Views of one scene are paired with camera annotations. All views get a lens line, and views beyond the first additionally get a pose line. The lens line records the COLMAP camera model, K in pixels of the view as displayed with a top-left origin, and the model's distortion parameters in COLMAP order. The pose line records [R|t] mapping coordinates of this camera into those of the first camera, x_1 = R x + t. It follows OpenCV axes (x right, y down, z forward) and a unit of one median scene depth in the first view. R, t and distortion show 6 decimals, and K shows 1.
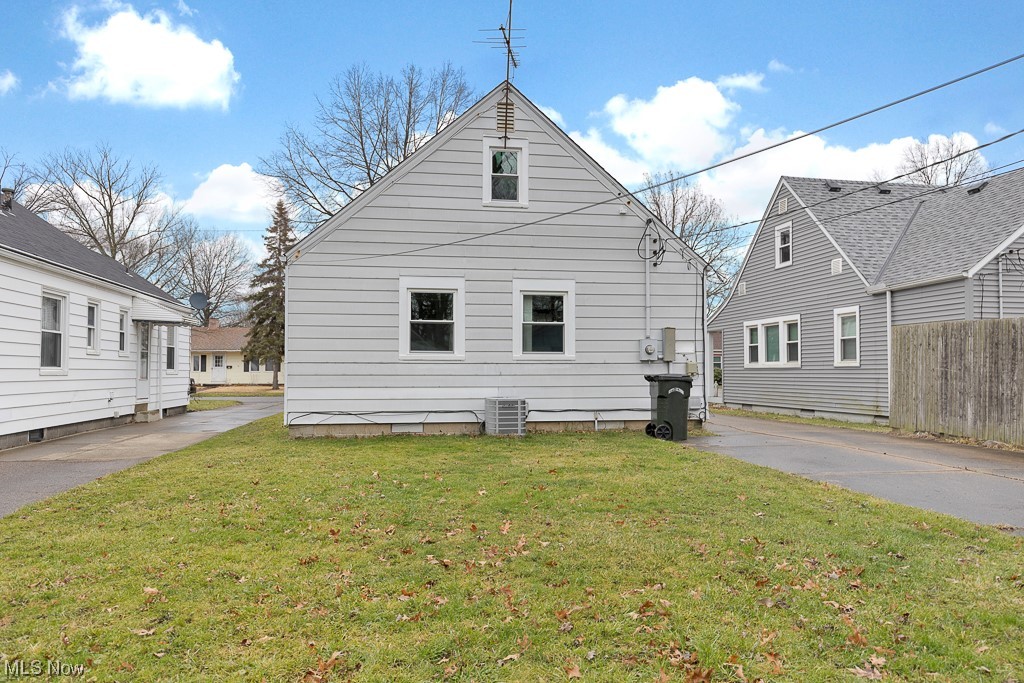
lens RADIAL K [[727.9, 0, 512.0], [0, 727.9, 341.5], [0, 0, 1]] dist [-0.000339, -0.000137]
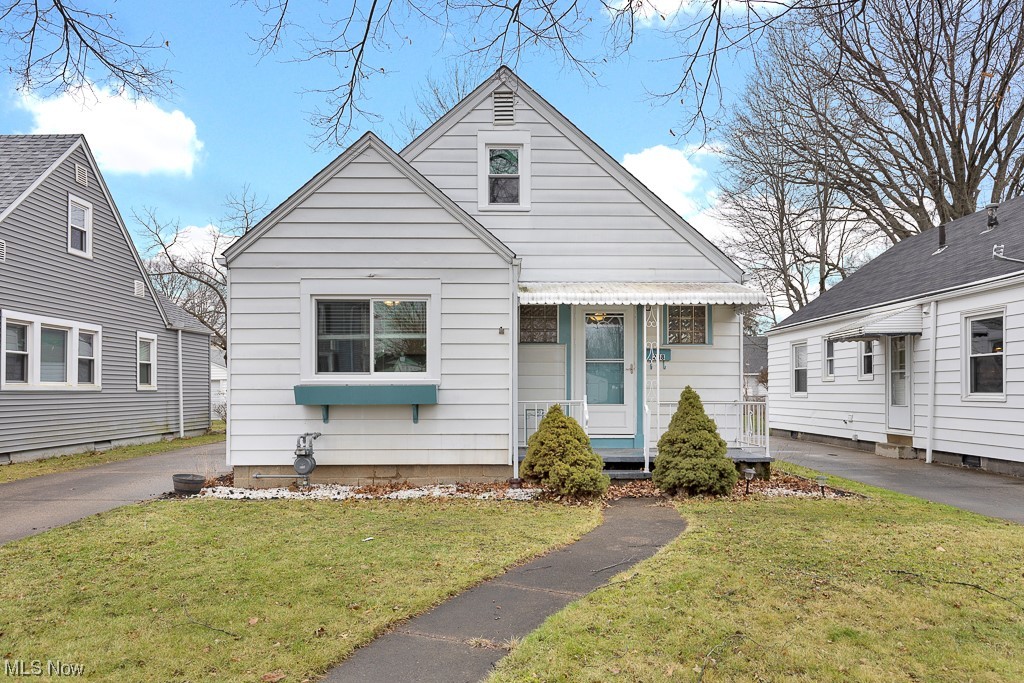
lens RADIAL K [[661.2, 0, 512.0], [0, 661.2, 341.5], [0, 0, 1]] dist [-0.000513, -0.000143]
pose [[-0.987082, 0.012087, 0.159760, -0.180311], [-0.007000, 0.992945, -0.118372, 0.065164], [-0.160063, -0.117961, -0.980033, 1.653149]]
